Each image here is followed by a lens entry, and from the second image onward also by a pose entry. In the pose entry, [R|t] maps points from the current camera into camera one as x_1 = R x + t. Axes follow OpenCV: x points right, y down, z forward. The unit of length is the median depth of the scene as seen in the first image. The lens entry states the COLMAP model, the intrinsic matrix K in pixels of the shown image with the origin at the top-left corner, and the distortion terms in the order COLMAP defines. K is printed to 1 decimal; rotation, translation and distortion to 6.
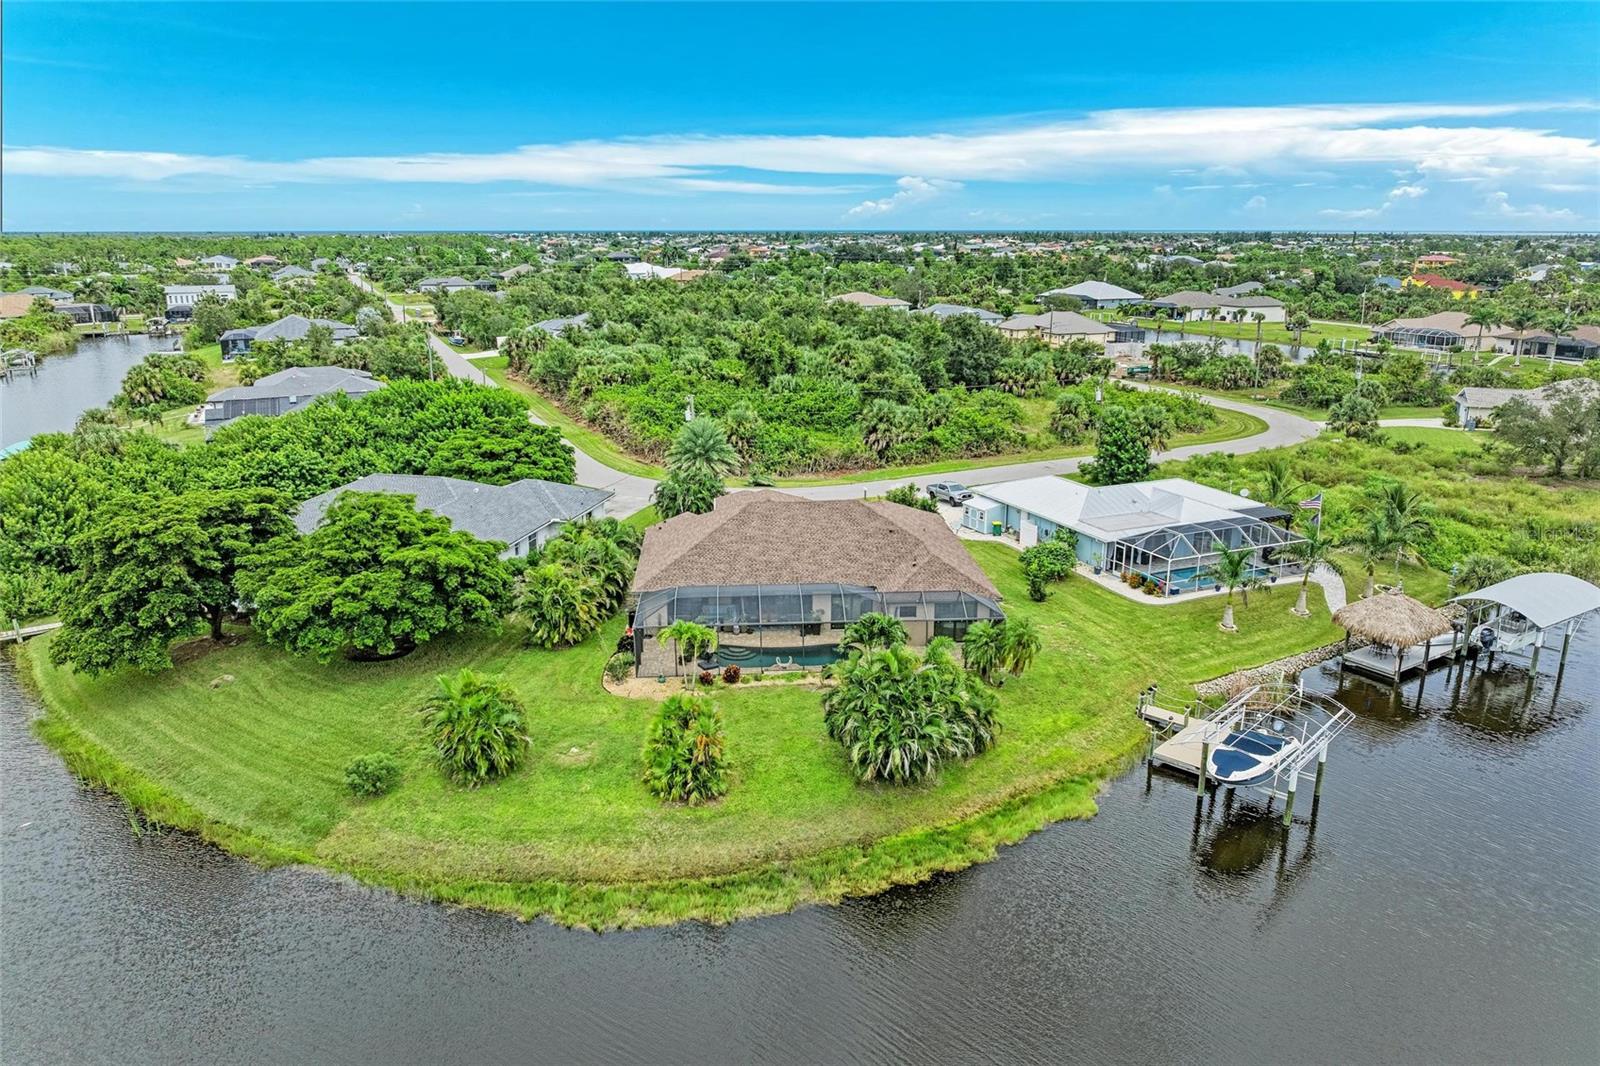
lens RADIAL K [[1116.0, 0, 825.5], [0, 1116.0, 545.0], [0, 0, 1]] dist [-0.024248, -0.002875]
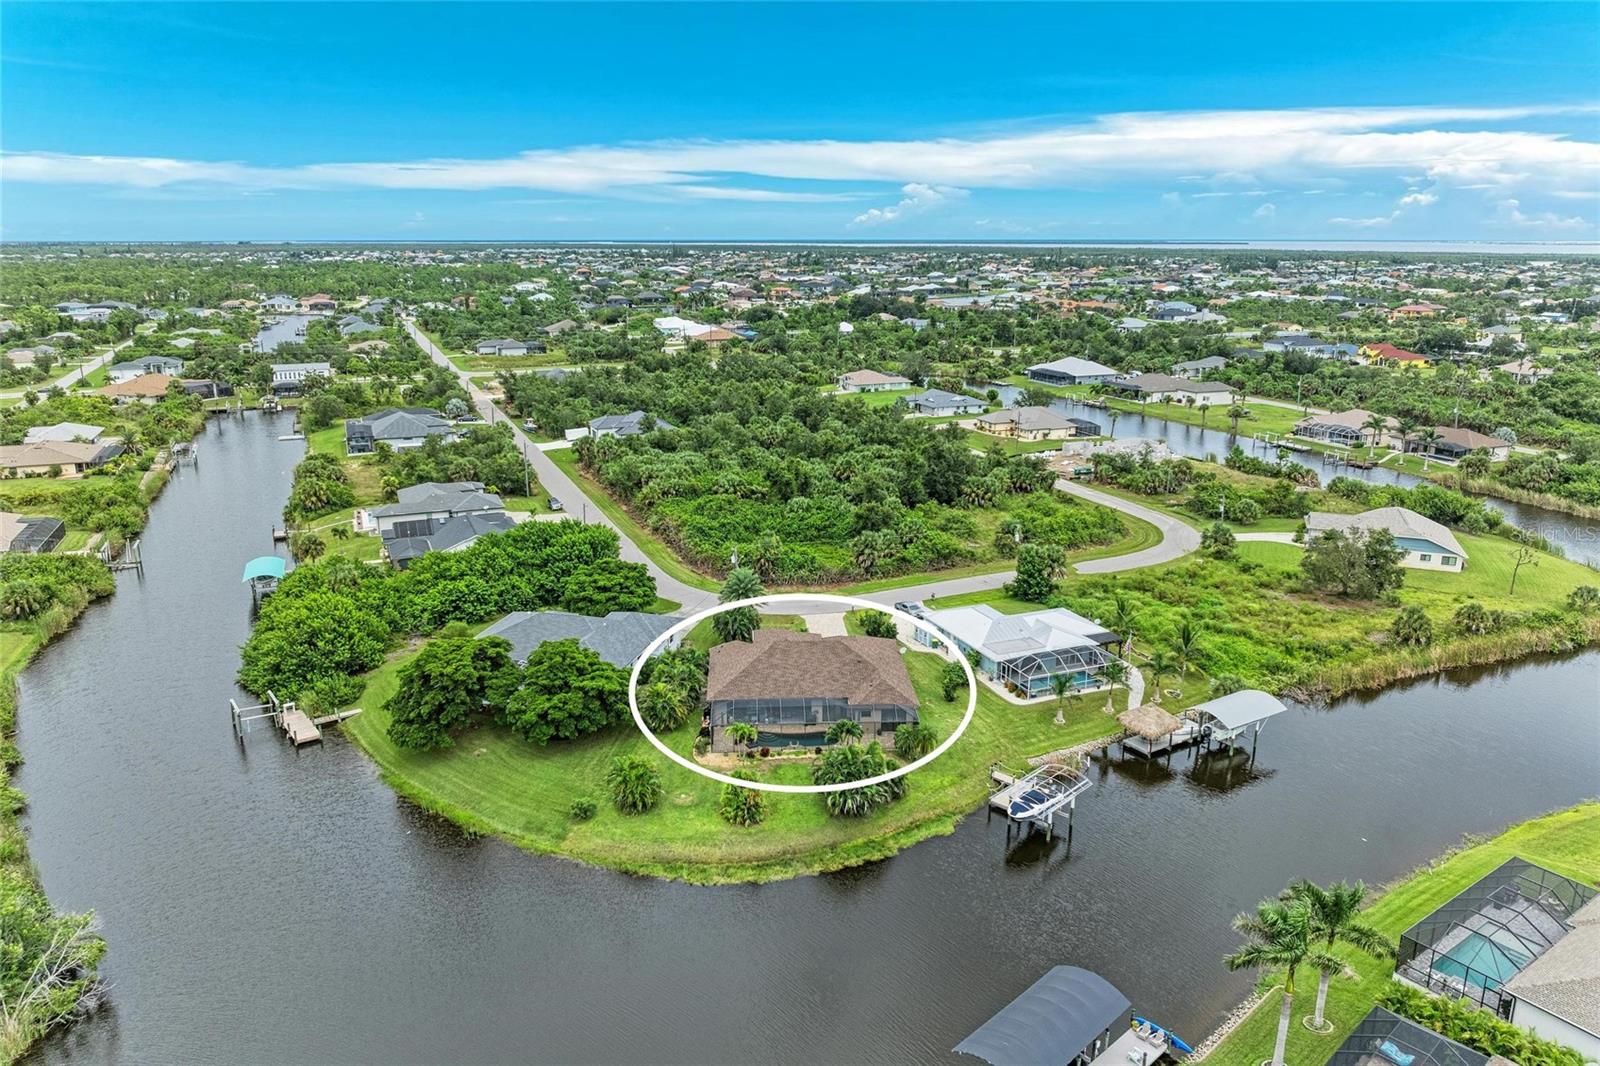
lens RADIAL K [[1123.6, 0, 800.0], [0, 1123.6, 533.0], [0, 0, 1]] dist [-0.019703, -0.005192]
pose [[0.999148, 0.001561, -0.041243, 0.038200], [-0.002192, 0.999881, -0.015257, -0.172568], [0.041214, 0.015334, 0.999033, -0.668498]]
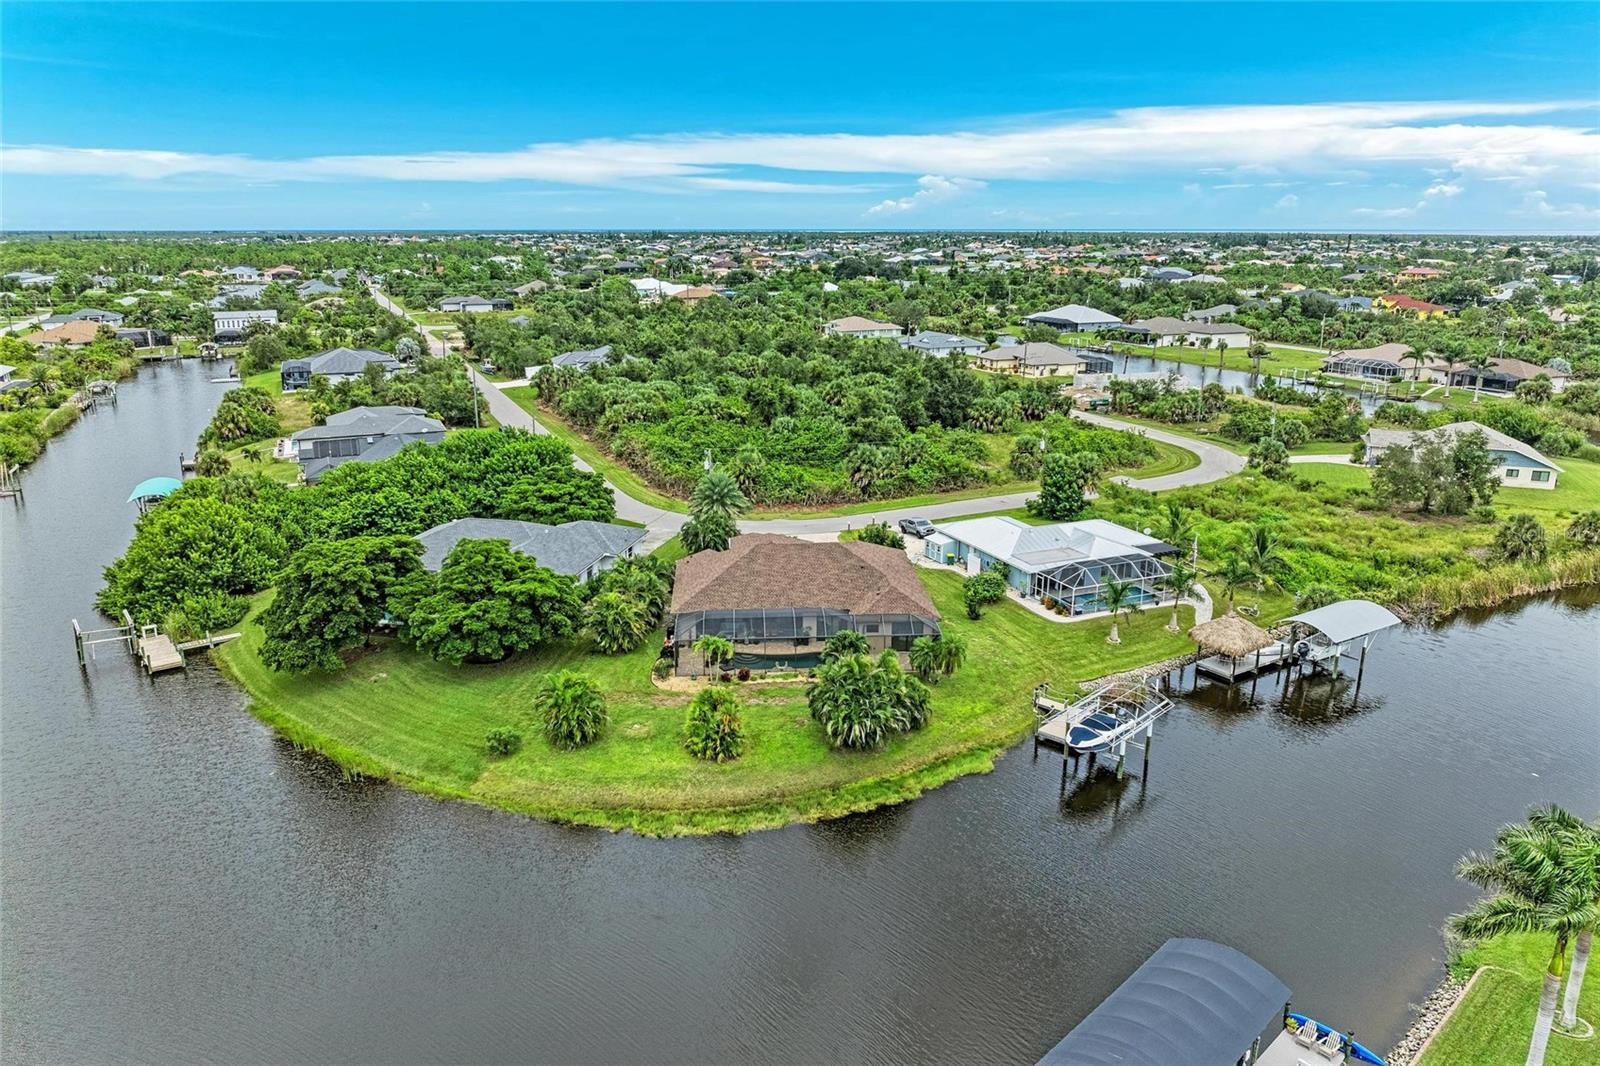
lens RADIAL K [[1123.6, 0, 800.0], [0, 1123.6, 533.0], [0, 0, 1]] dist [-0.019703, -0.005192]
pose [[0.999707, 0.001432, -0.024177, 0.016471], [-0.001636, 0.999963, -0.008413, -0.040652], [0.024164, 0.008450, 0.999672, -0.336674]]
